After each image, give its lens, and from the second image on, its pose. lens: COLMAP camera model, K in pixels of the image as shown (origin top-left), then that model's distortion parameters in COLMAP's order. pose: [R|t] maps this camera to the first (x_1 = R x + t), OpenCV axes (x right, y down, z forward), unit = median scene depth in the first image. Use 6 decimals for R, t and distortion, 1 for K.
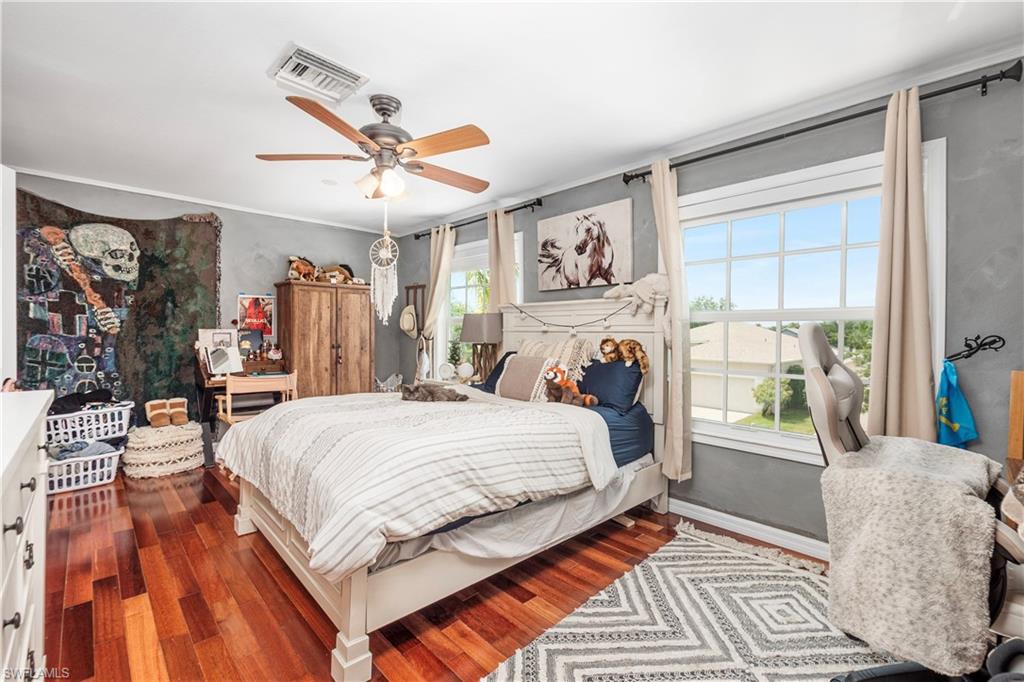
lens RADIAL K [[450.3, 0, 510.8], [0, 450.3, 335.0], [0, 0, 1]] dist [0.006550, -0.004342]
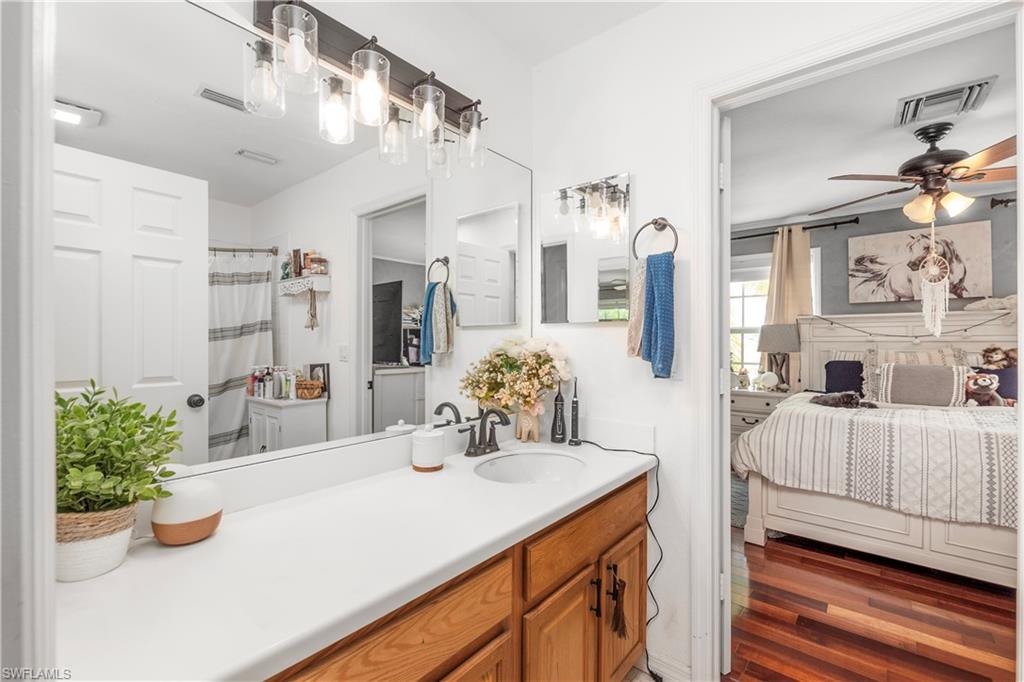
lens RADIAL K [[450.3, 0, 511.5], [0, 450.3, 336.7], [0, 0, 1]] dist [0.006550, -0.004342]
pose [[0.991834, -0.002644, 0.127507, -0.917865], [0.005305, 0.999775, -0.020533, -0.001605], [-0.127424, 0.021042, 0.991625, 0.049783]]
